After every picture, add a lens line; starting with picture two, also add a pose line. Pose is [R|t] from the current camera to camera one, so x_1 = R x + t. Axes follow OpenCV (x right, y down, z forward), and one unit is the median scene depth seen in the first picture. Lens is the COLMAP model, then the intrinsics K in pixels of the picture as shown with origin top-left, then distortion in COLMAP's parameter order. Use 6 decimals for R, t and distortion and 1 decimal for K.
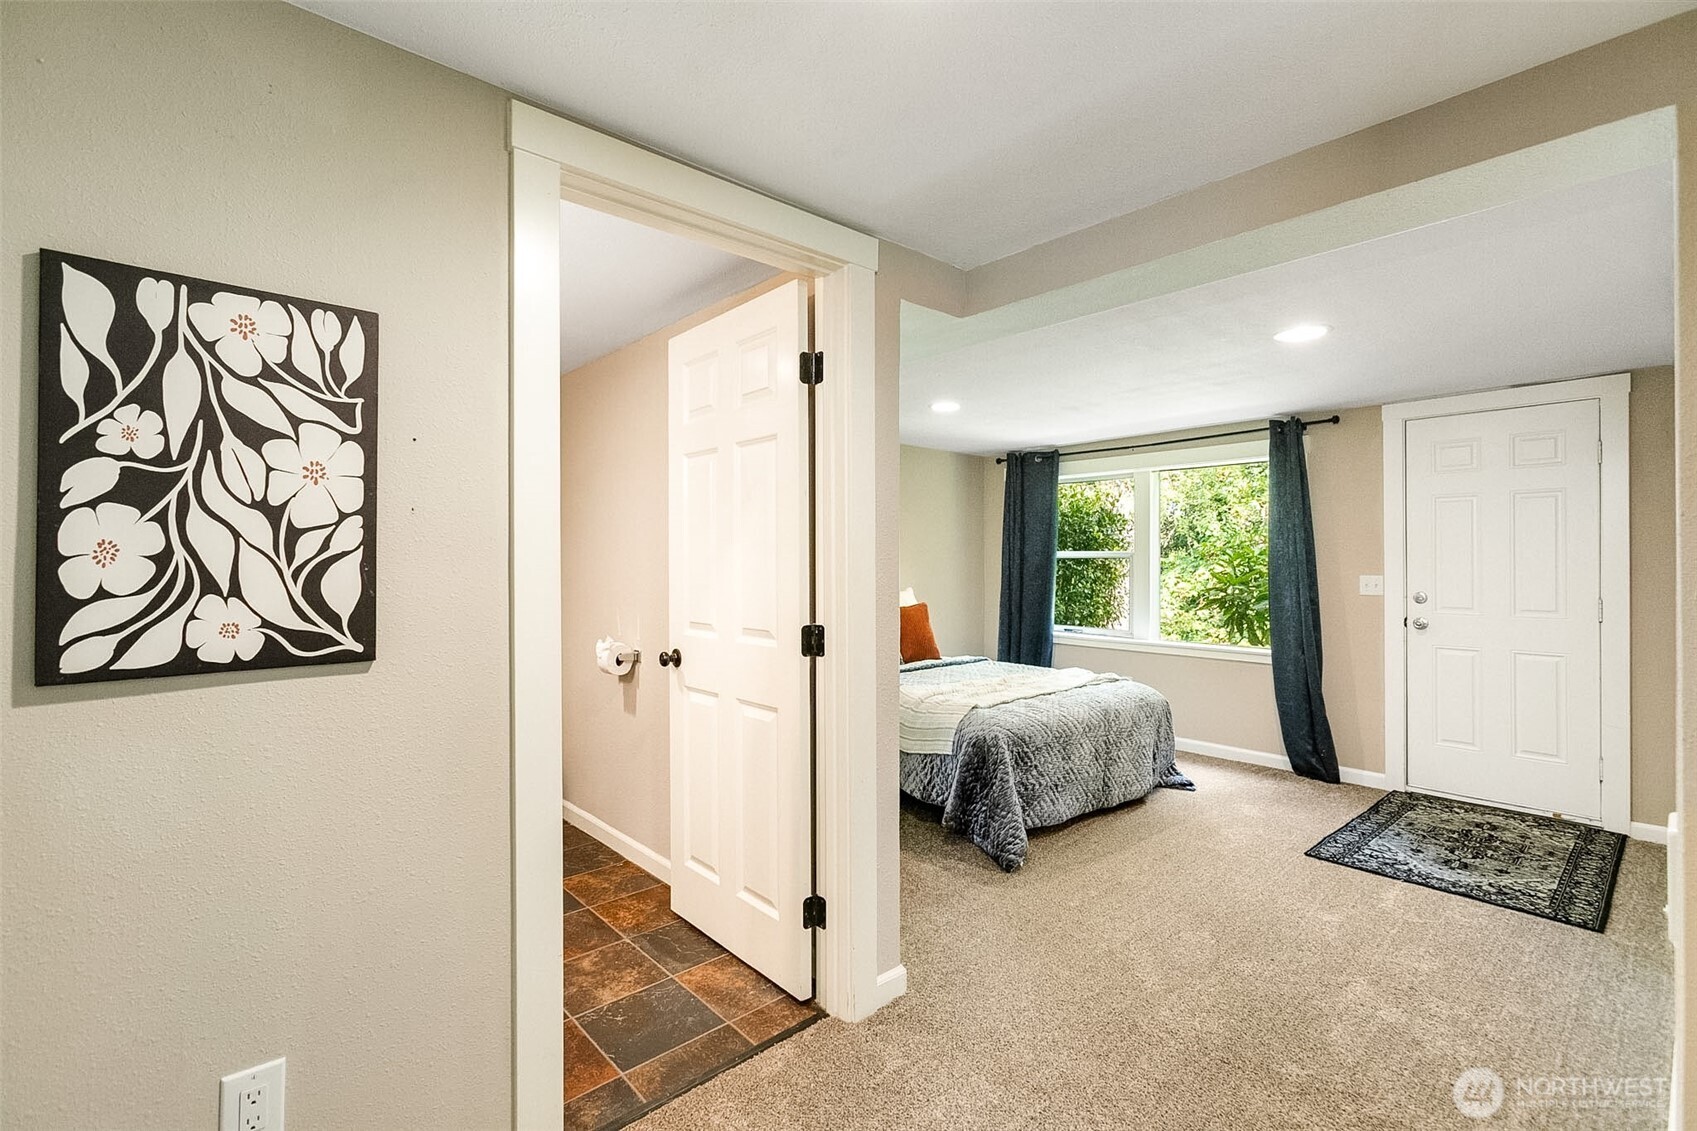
lens RADIAL K [[744.5, 0, 862.0], [0, 744.5, 569.7], [0, 0, 1]] dist [0.002628, 0.000562]
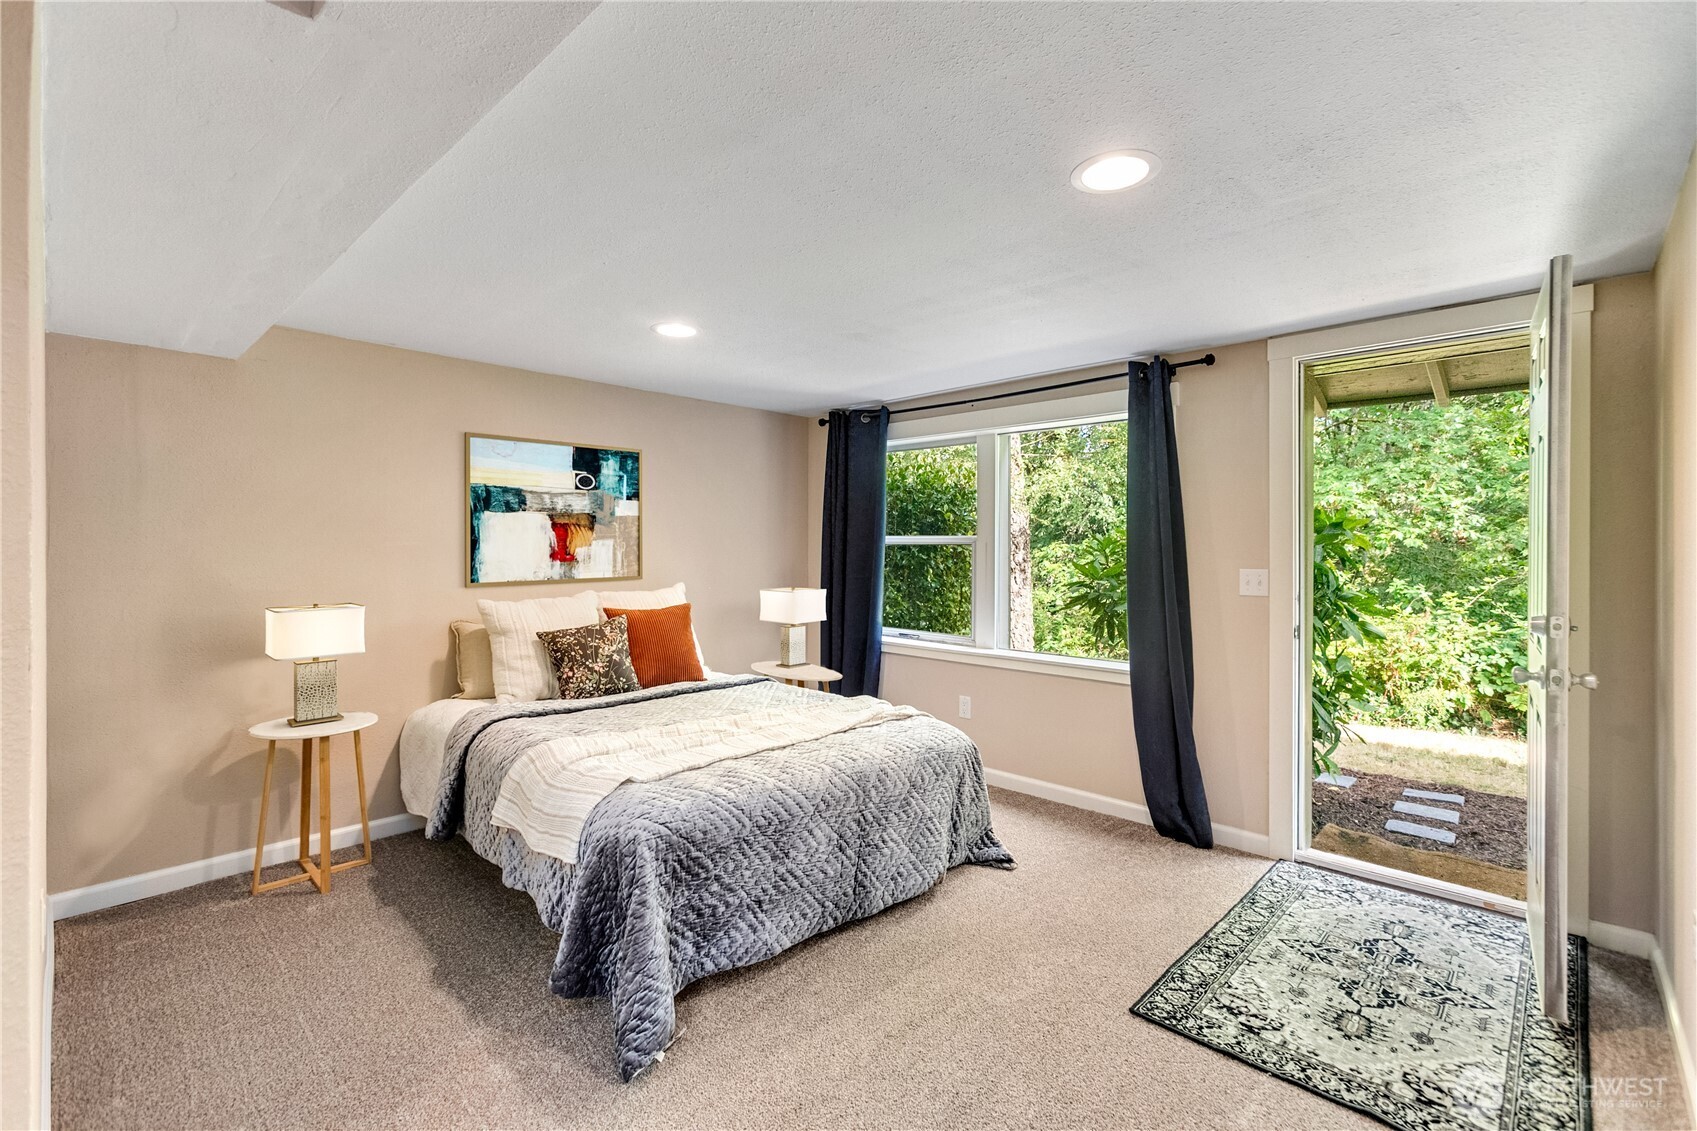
lens RADIAL K [[756.9, 0, 849.0], [0, 756.9, 557.7], [0, 0, 1]] dist [0.000097, 0.000849]
pose [[0.997520, 0.003483, 0.070295, 0.237457], [-0.003682, 0.999990, 0.002710, -0.004843], [-0.070285, -0.002962, 0.997523, 0.287582]]
